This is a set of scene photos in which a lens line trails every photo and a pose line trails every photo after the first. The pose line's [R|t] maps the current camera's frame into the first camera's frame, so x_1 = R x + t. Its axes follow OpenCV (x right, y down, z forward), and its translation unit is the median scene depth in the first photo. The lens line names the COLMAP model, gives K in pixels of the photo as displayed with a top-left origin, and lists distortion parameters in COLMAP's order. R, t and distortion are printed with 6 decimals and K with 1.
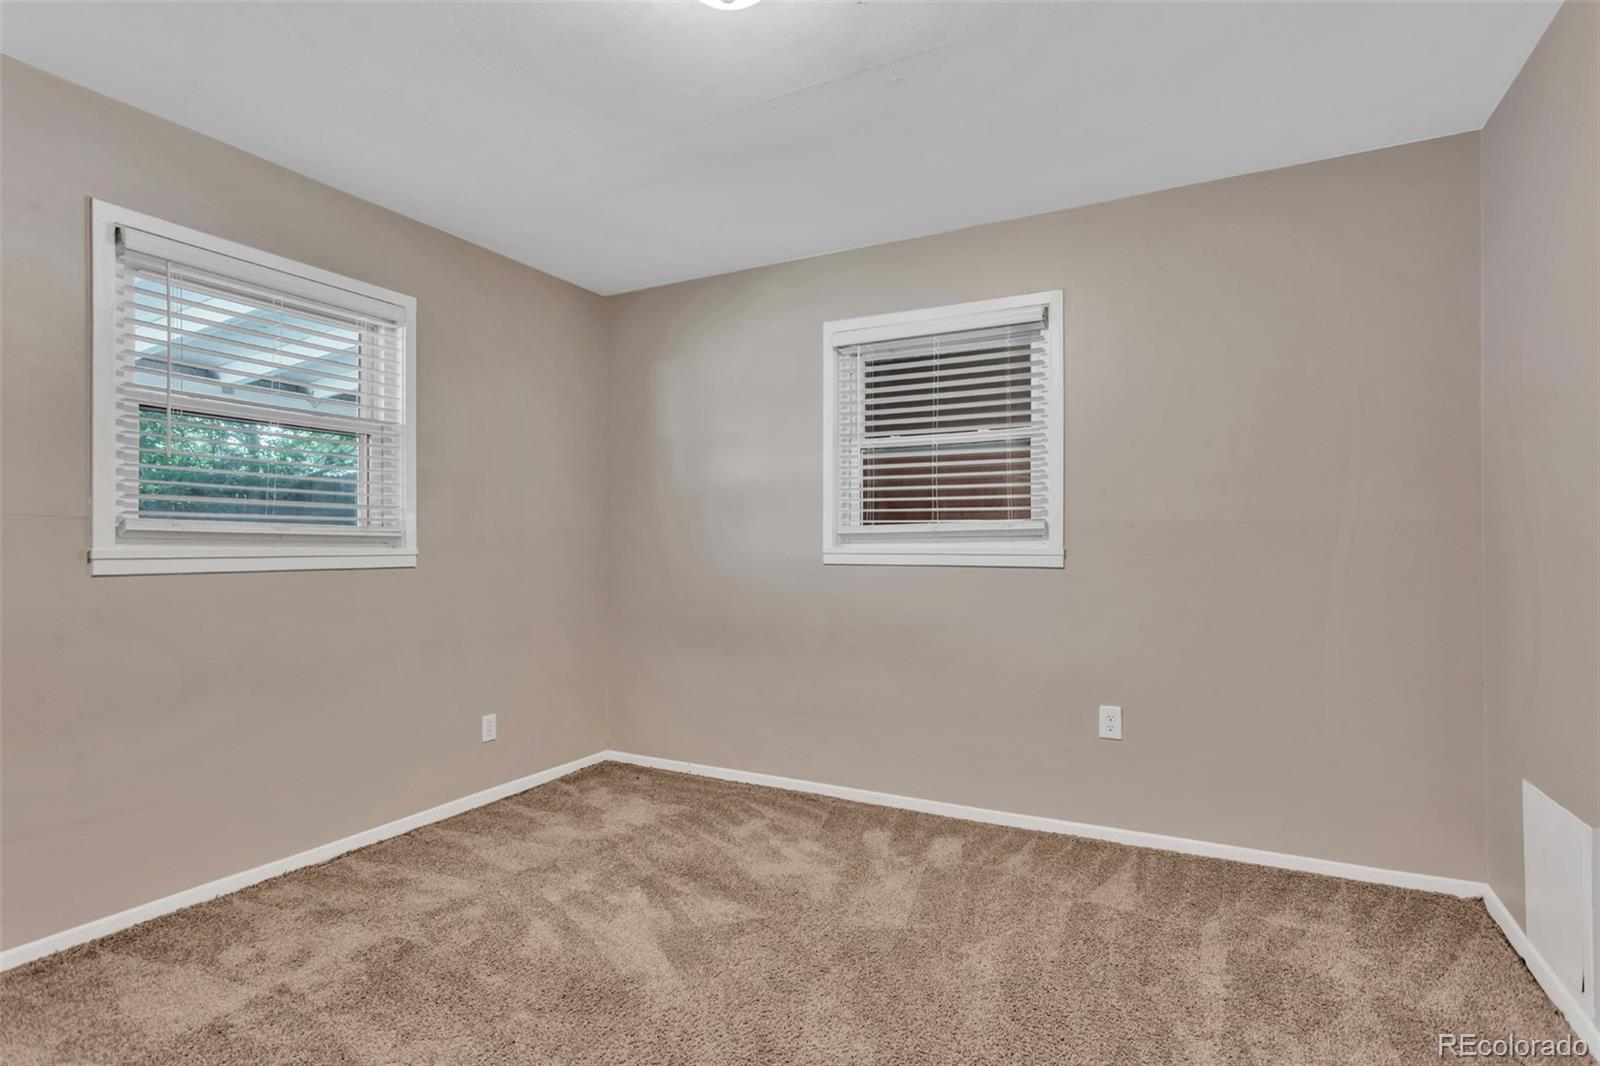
lens RADIAL K [[813.2, 0, 786.9], [0, 813.2, 536.3], [0, 0, 1]] dist [-0.006687, 0.002315]
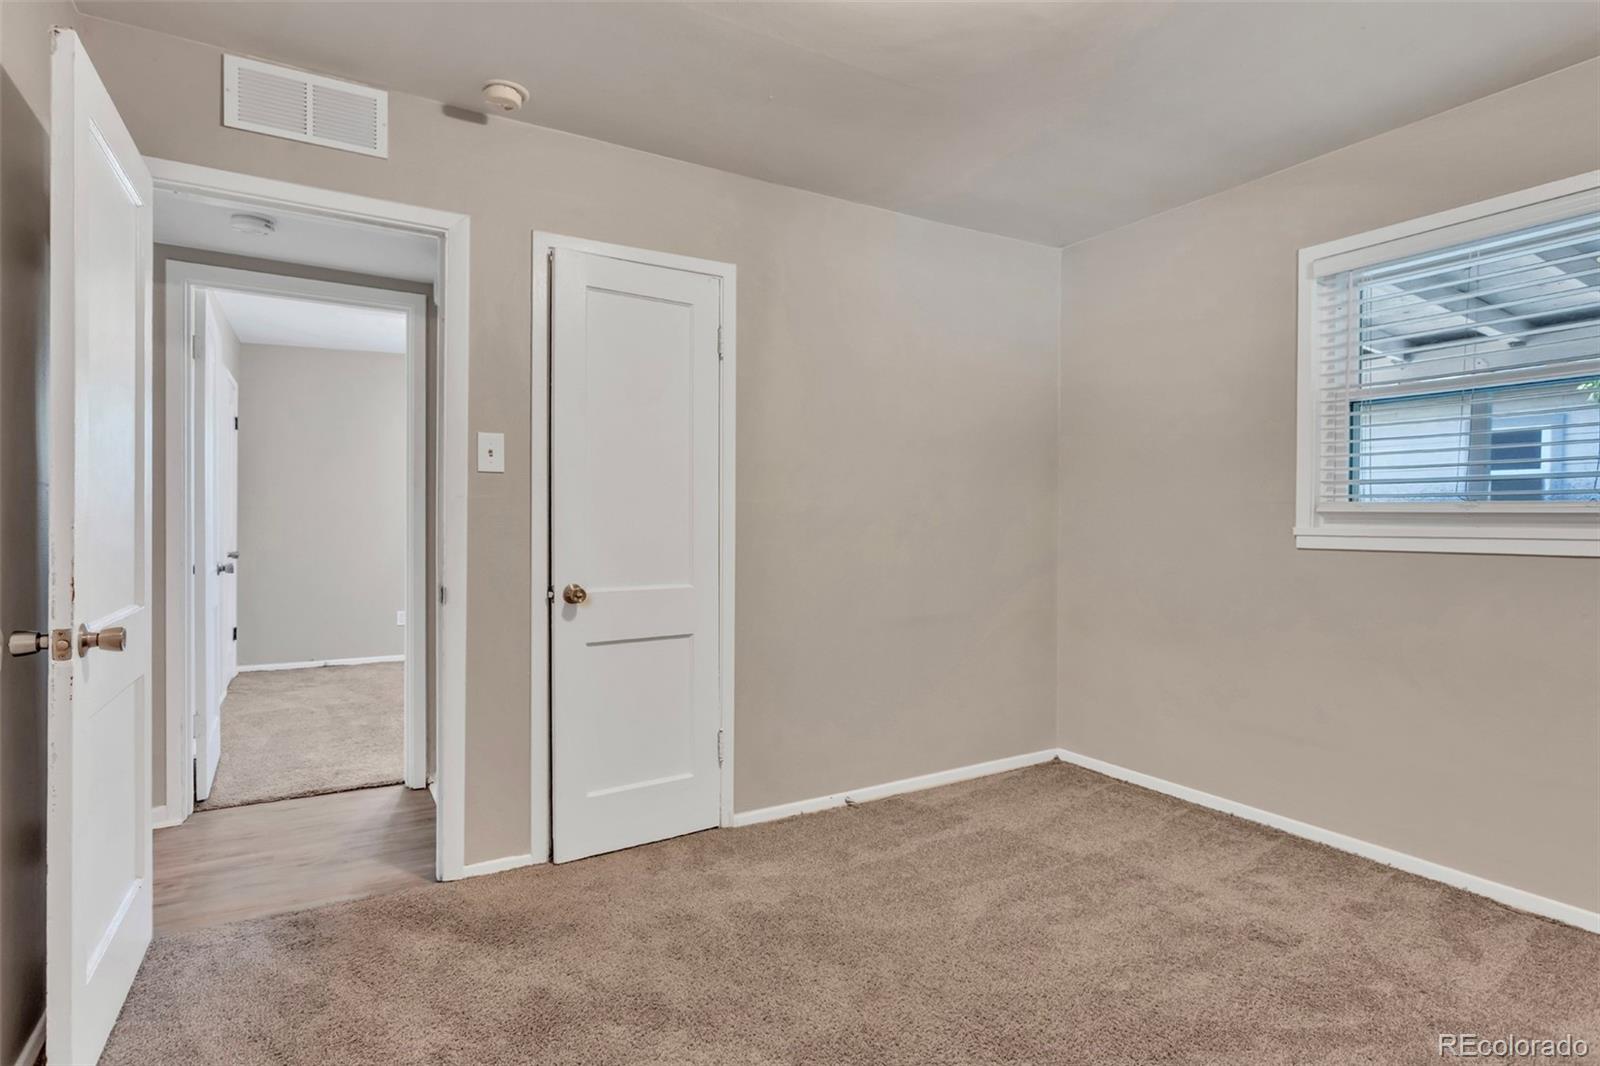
lens RADIAL K [[813.2, 0, 804.8], [0, 813.2, 527.6], [0, 0, 1]] dist [-0.006687, 0.002315]
pose [[-0.522141, -0.000438, -0.852859, 0.612114], [0.003206, 0.999992, -0.002477, 0.015820], [0.852853, -0.004027, -0.522135, 0.977949]]
